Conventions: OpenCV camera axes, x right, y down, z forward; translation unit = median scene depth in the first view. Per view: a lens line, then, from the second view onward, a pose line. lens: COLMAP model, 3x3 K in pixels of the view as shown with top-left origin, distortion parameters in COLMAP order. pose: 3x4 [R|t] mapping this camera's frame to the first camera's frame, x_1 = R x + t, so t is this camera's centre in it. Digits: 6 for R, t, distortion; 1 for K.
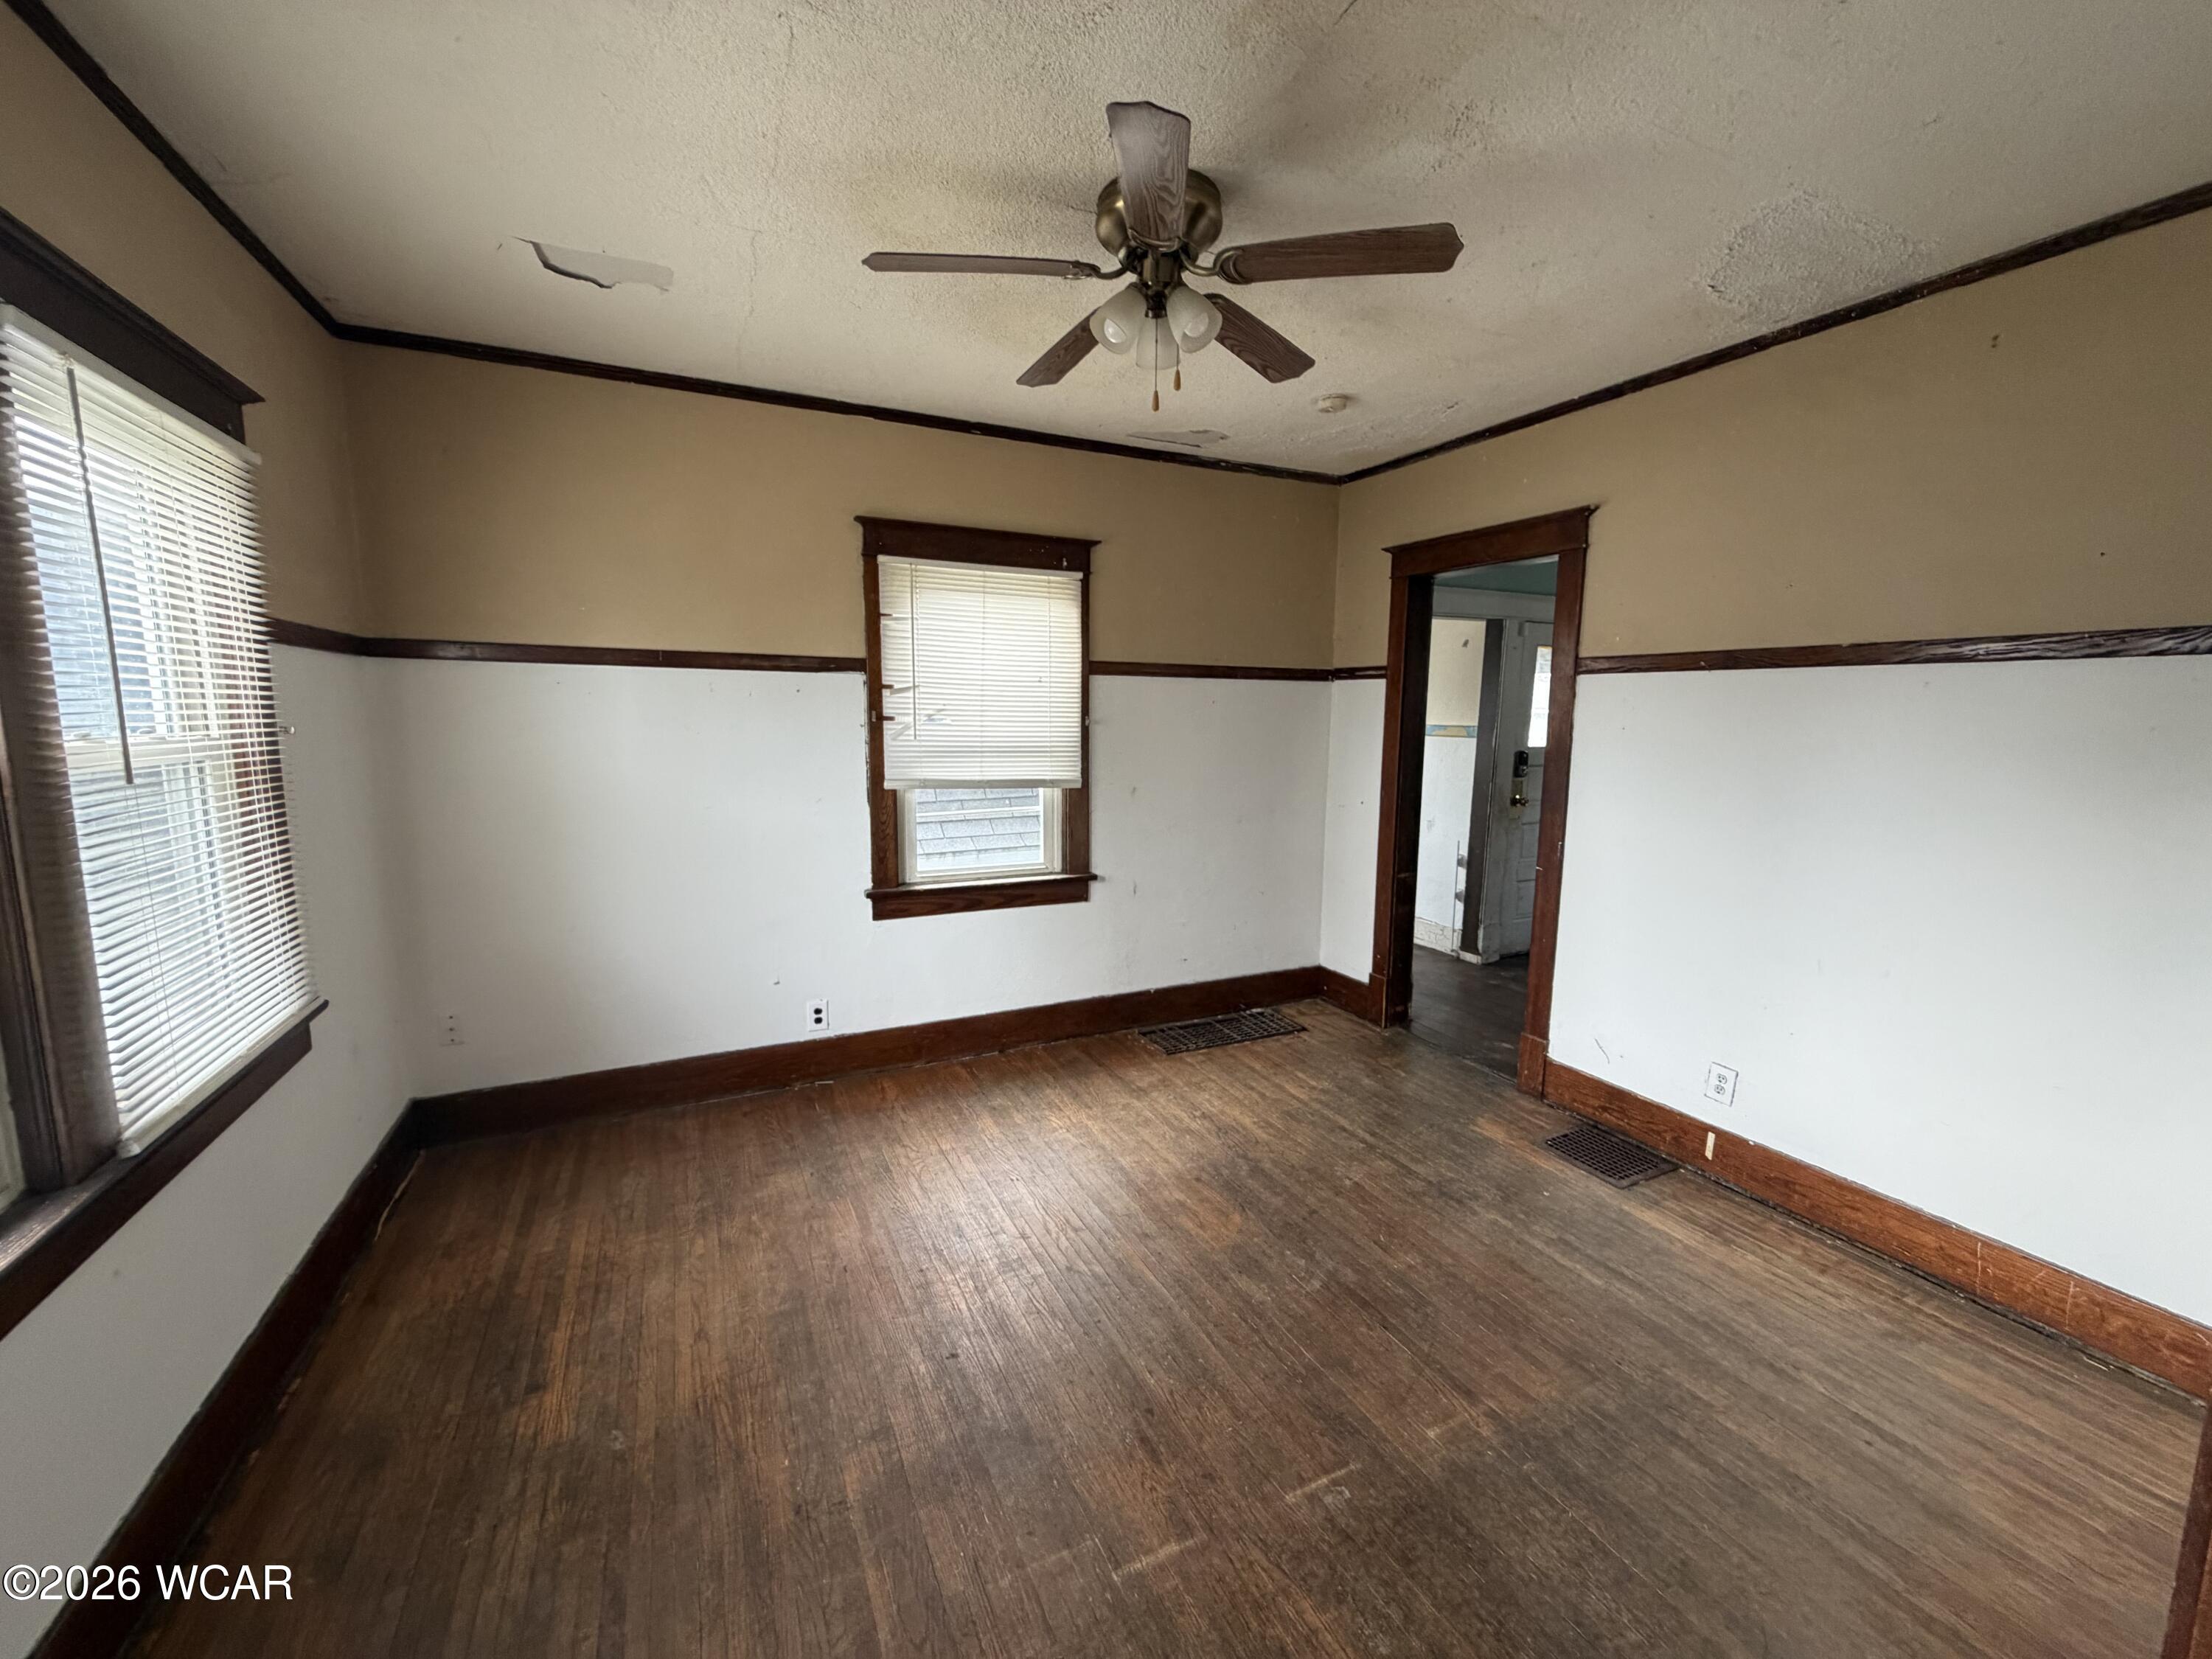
lens RADIAL K [[882.1, 0, 1107.0], [0, 882.1, 832.5], [0, 0, 1]] dist [-0.000802, -0.000052]
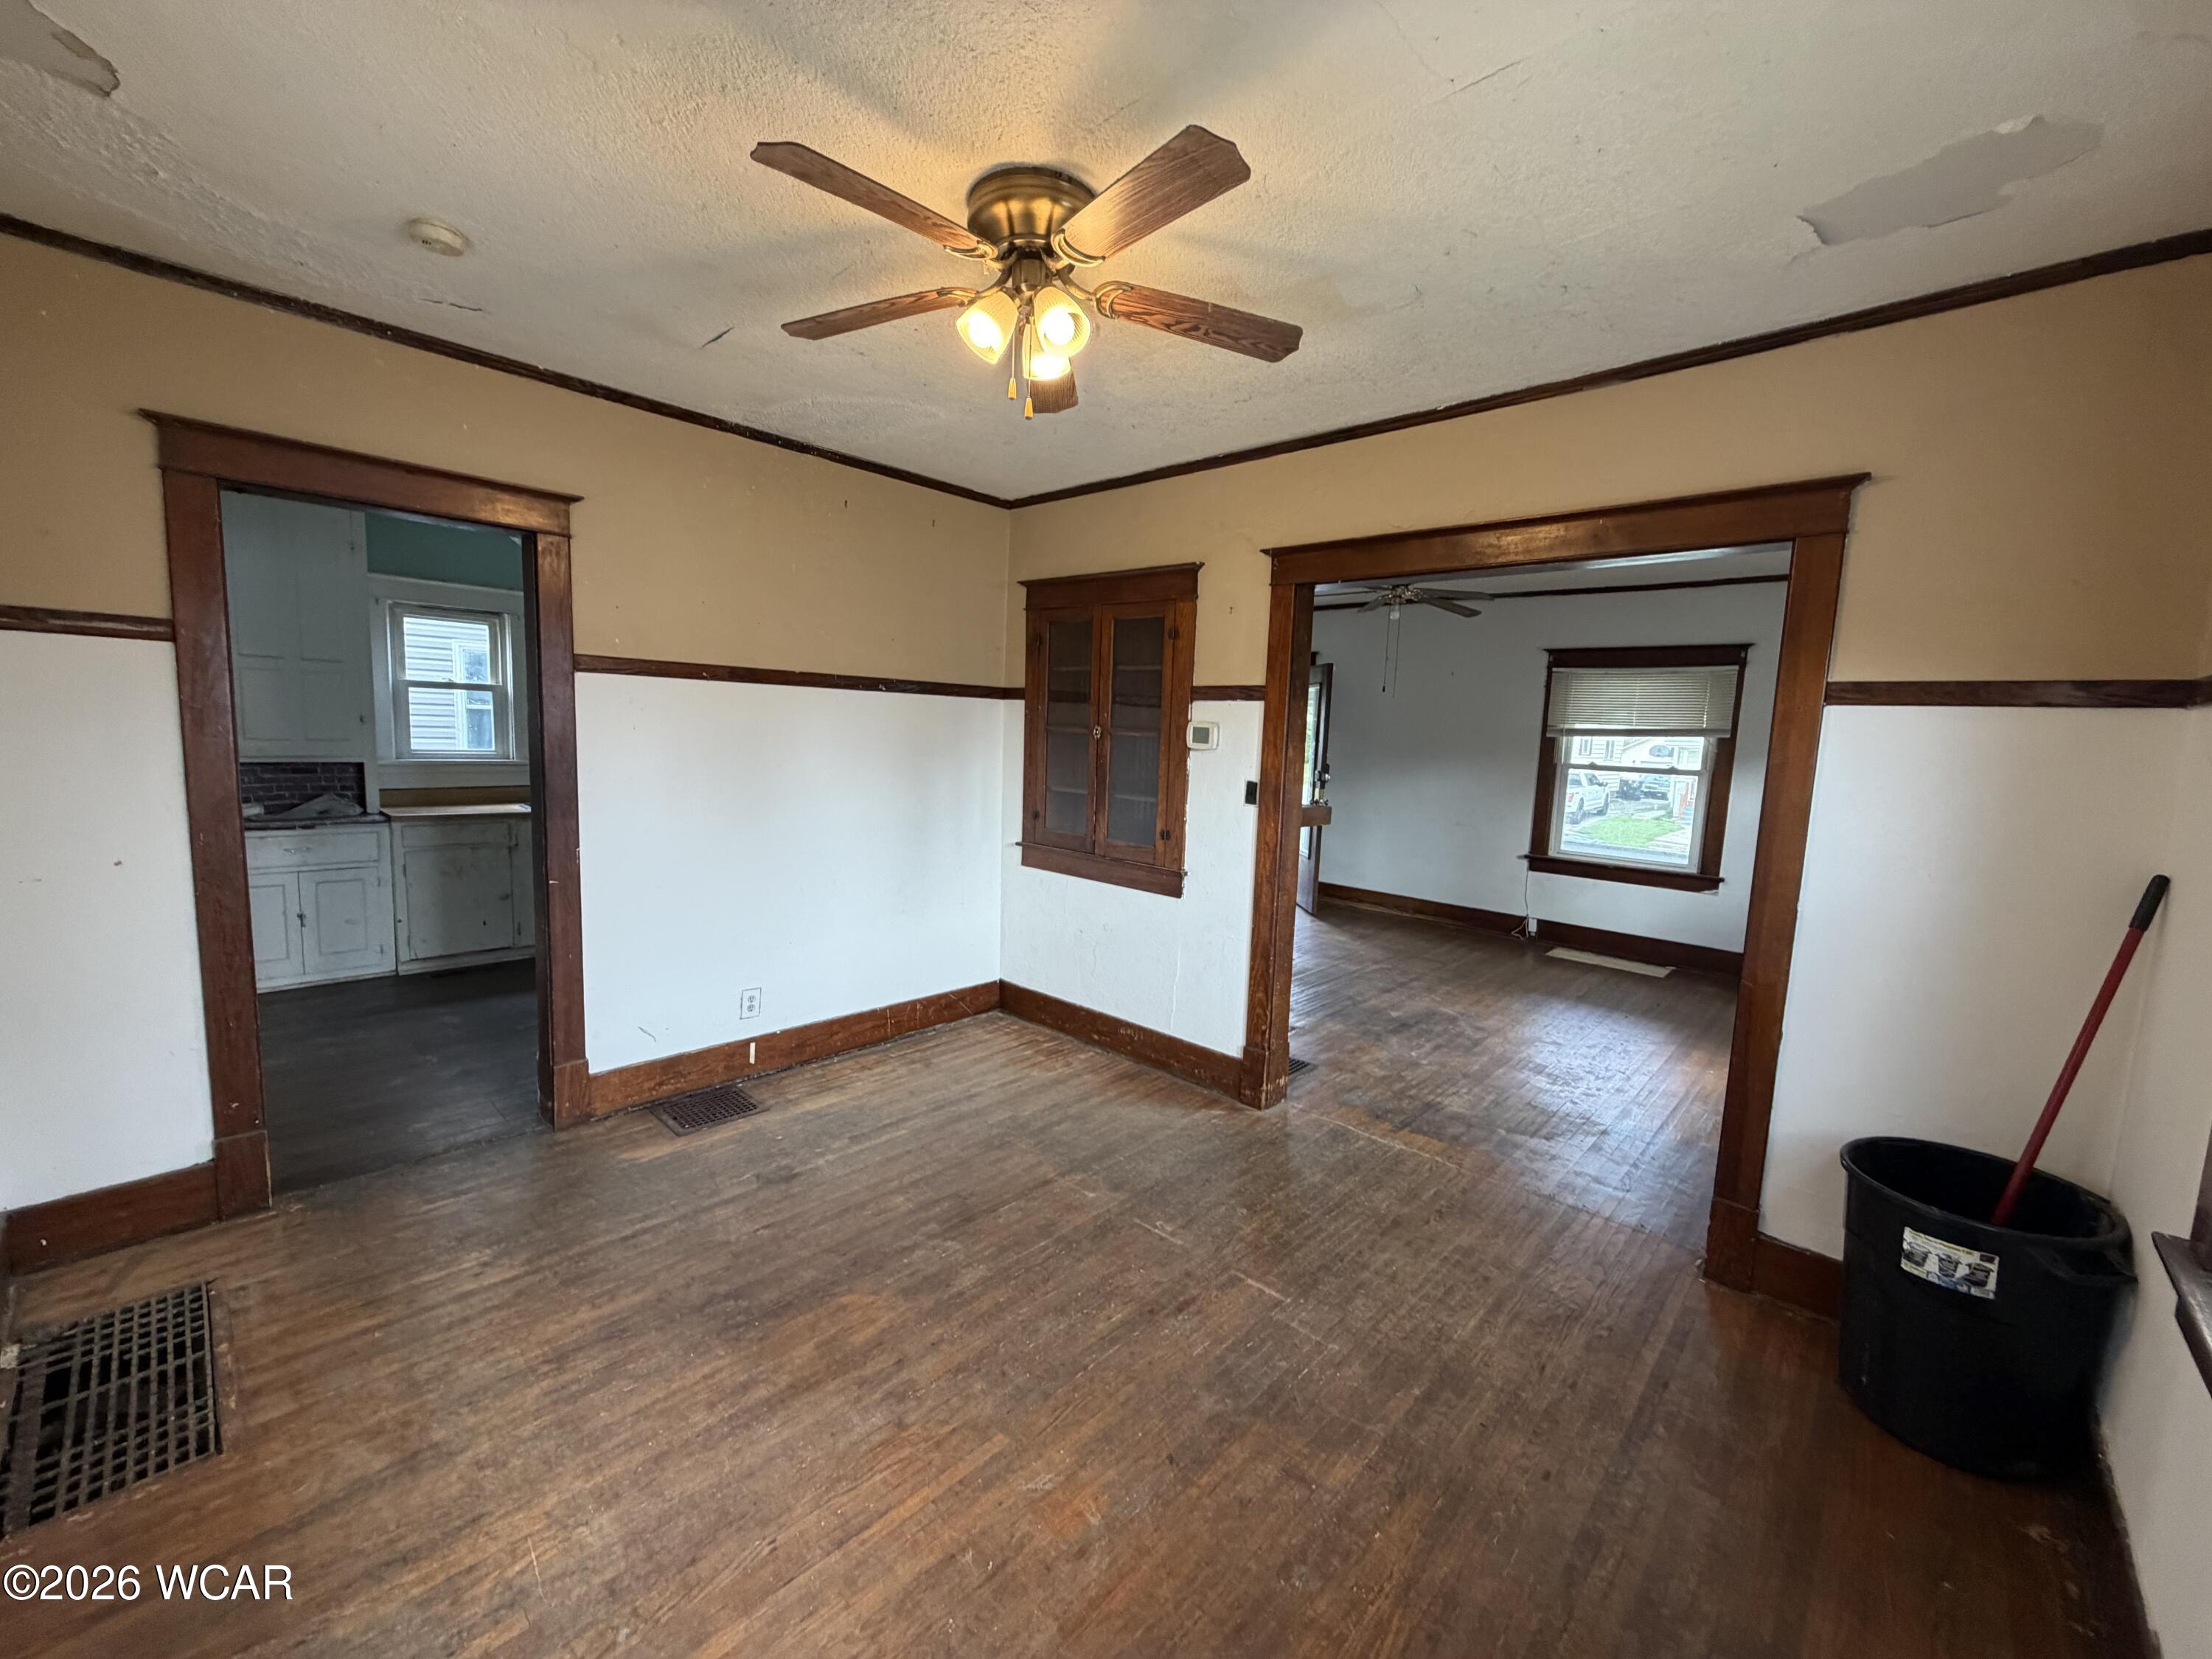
lens RADIAL K [[882.1, 0, 1102.2], [0, 882.1, 825.7], [0, 0, 1]] dist [-0.000802, -0.000052]
pose [[-0.360863, -0.124214, 0.924310, -0.636583], [0.088855, 0.982003, 0.166658, -0.136518], [-0.928377, 0.142270, -0.343331, 0.913578]]
